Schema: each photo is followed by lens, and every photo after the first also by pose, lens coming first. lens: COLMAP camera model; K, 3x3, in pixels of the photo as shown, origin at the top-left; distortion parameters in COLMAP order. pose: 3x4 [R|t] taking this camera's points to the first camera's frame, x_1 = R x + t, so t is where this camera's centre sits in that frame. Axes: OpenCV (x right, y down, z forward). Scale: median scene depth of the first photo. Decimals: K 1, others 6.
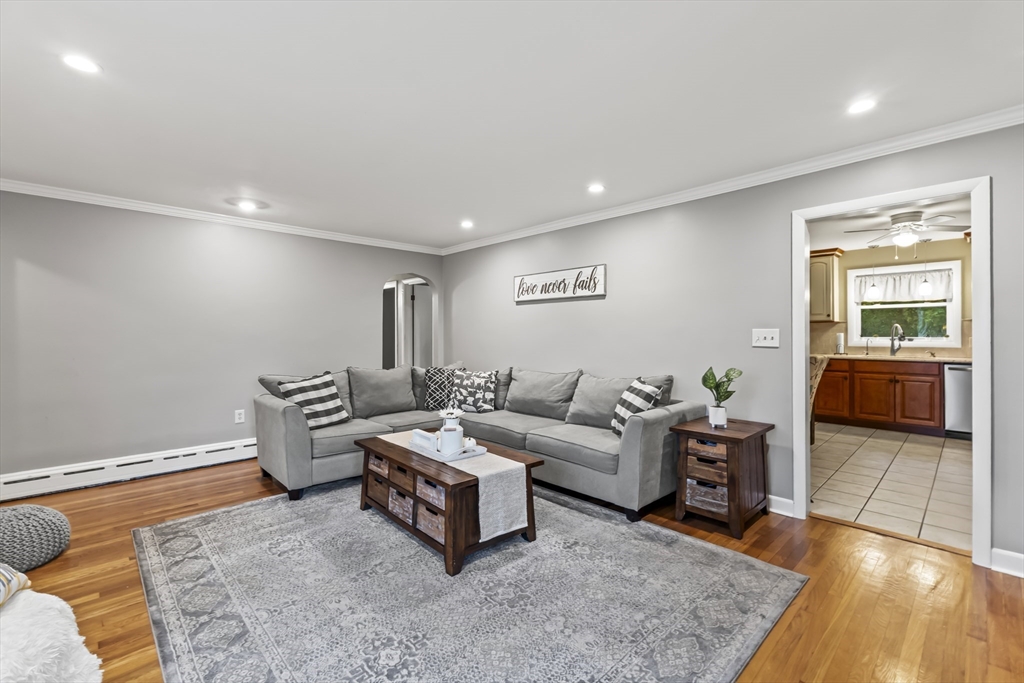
lens RADIAL K [[437.7, 0, 513.3], [0, 437.7, 333.3], [0, 0, 1]] dist [0.003249, -0.000080]
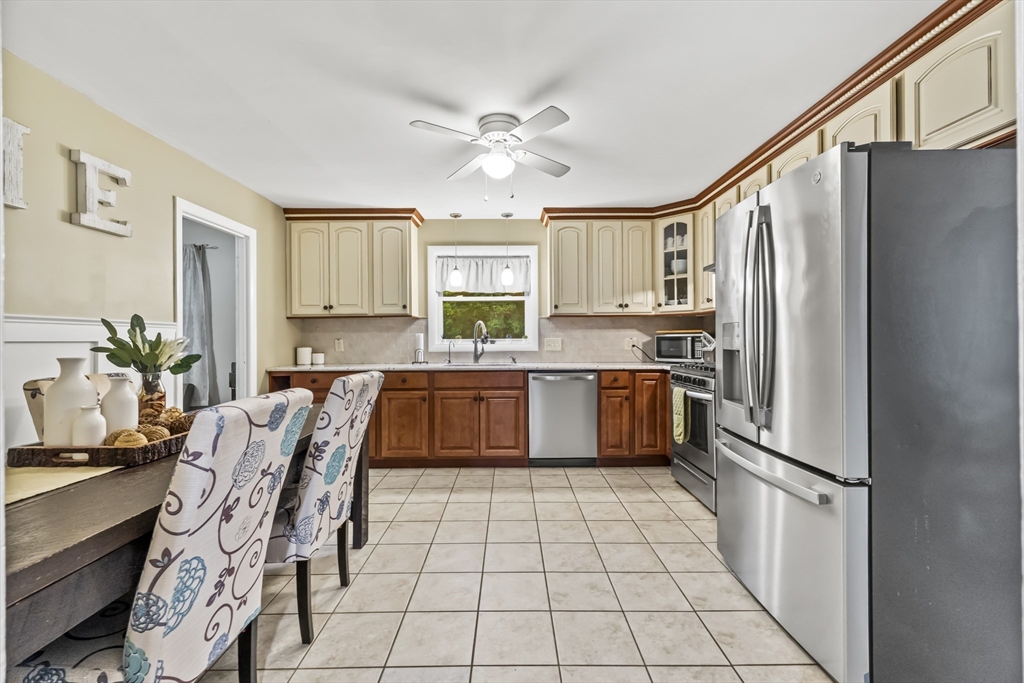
lens RADIAL K [[433.9, 0, 513.1], [0, 433.9, 343.8], [0, 0, 1]] dist [0.001641, -0.000003]
pose [[0.684590, -0.004668, 0.728914, 0.364382], [0.002743, 0.999989, 0.003827, 0.015121], [-0.728923, -0.000620, 0.684595, 0.442354]]
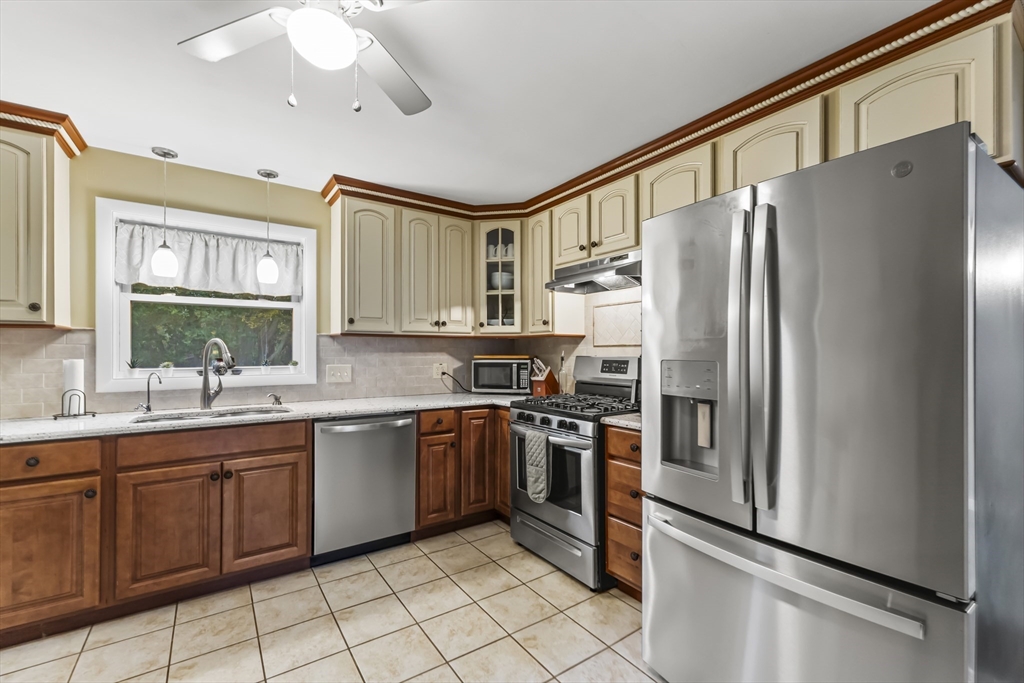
lens RADIAL K [[437.0, 0, 511.1], [0, 437.0, 351.8], [0, 0, 1]] dist [0.007093, 0.000132]
pose [[0.156465, 0.007082, 0.987658, 0.468044], [0.000414, 0.999974, -0.007236, -0.003851], [-0.987683, 0.001541, 0.156458, 0.619558]]
